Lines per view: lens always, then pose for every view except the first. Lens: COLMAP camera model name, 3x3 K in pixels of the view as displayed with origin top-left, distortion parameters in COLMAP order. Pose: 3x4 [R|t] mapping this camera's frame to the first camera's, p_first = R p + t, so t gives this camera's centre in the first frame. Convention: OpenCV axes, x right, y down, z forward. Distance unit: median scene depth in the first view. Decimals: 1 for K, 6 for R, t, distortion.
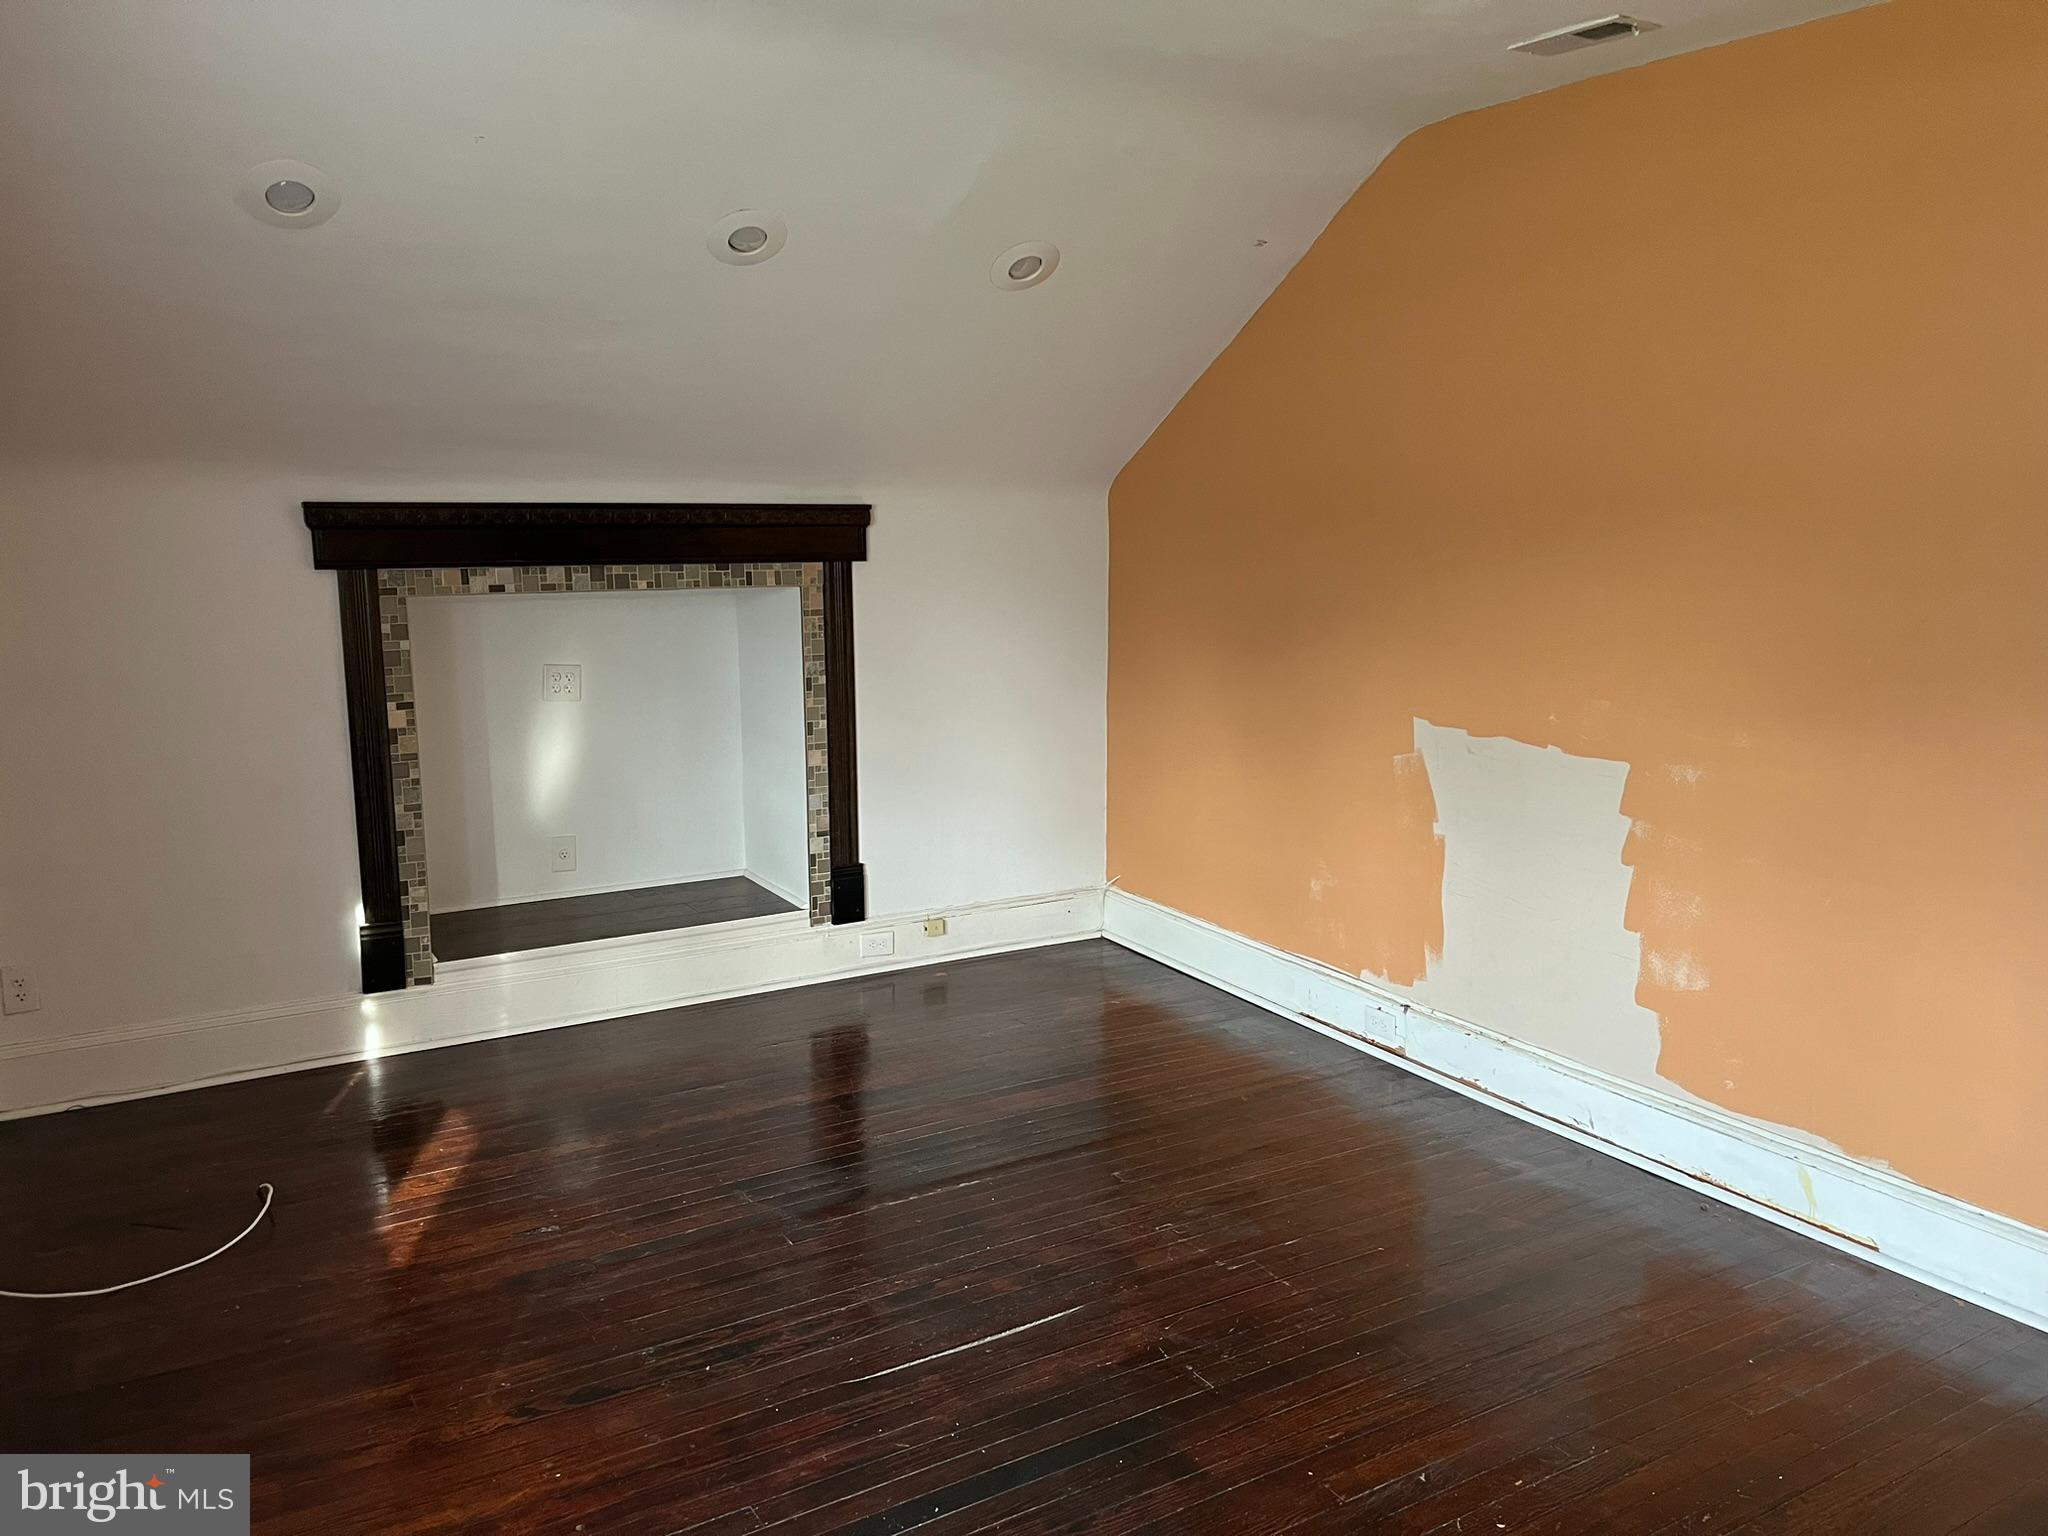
lens RADIAL K [[1583.6, 0, 1018.6], [0, 1583.6, 768.4], [0, 0, 1]] dist [0.075877, -0.008687]
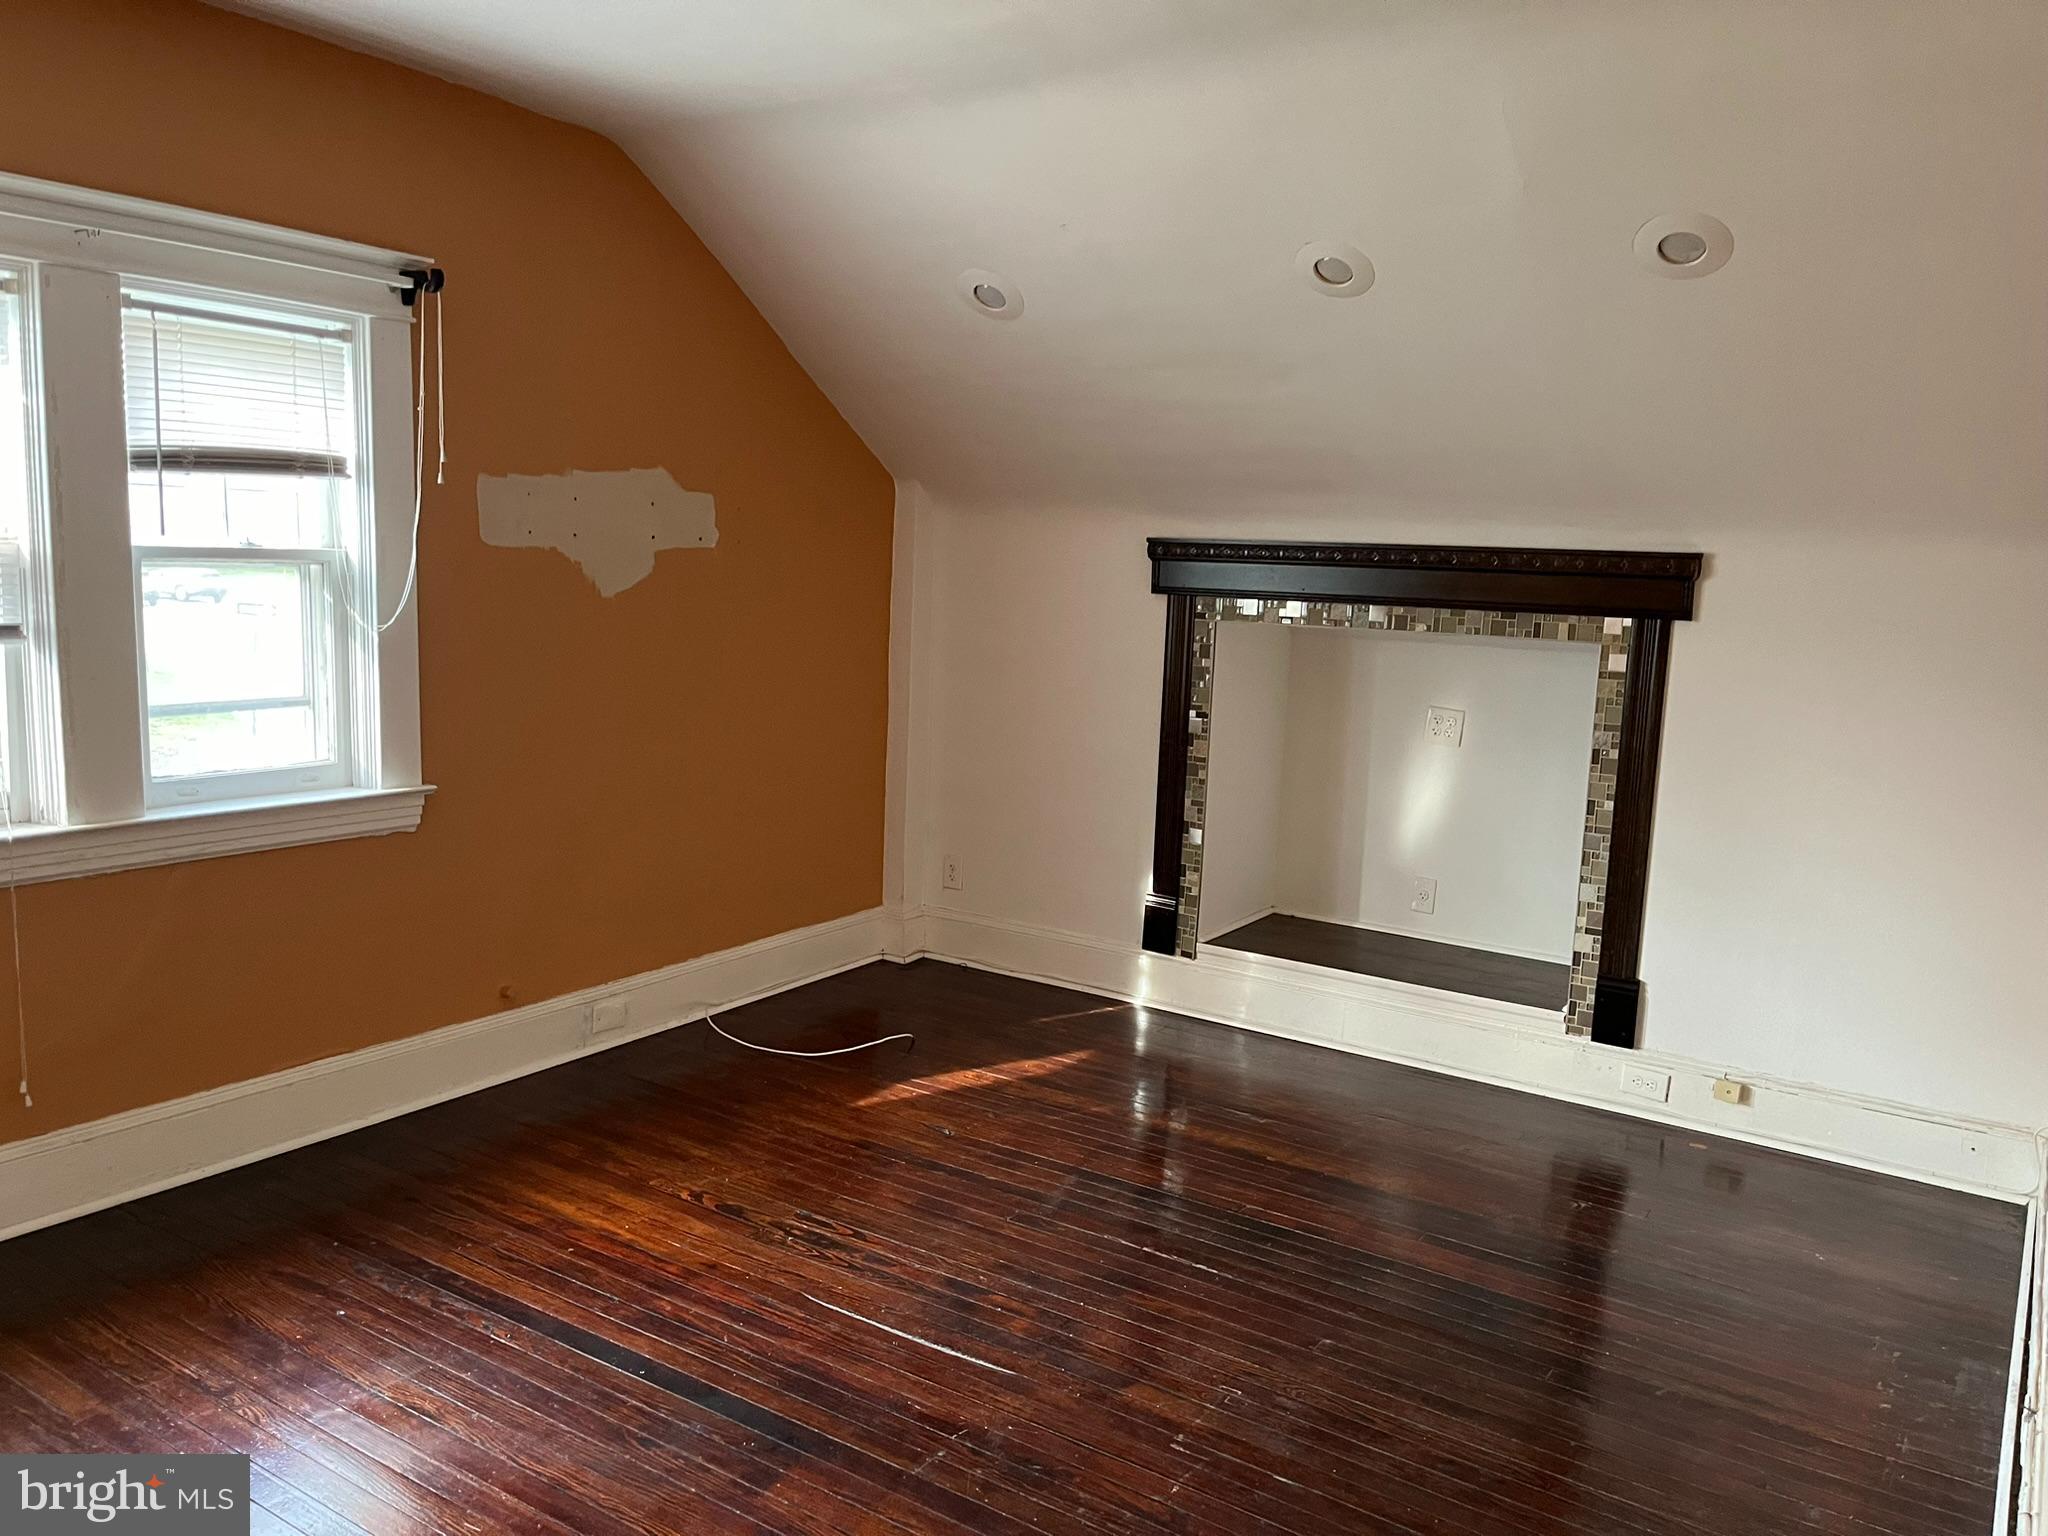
lens RADIAL K [[1583.6, 0, 1018.6], [0, 1583.6, 768.4], [0, 0, 1]] dist [0.075877, -0.008687]
pose [[0.420481, 0.141292, -0.896232, 0.540529], [-0.185043, 0.980393, 0.067744, -0.049426], [0.888231, 0.137357, 0.438381, 0.350835]]
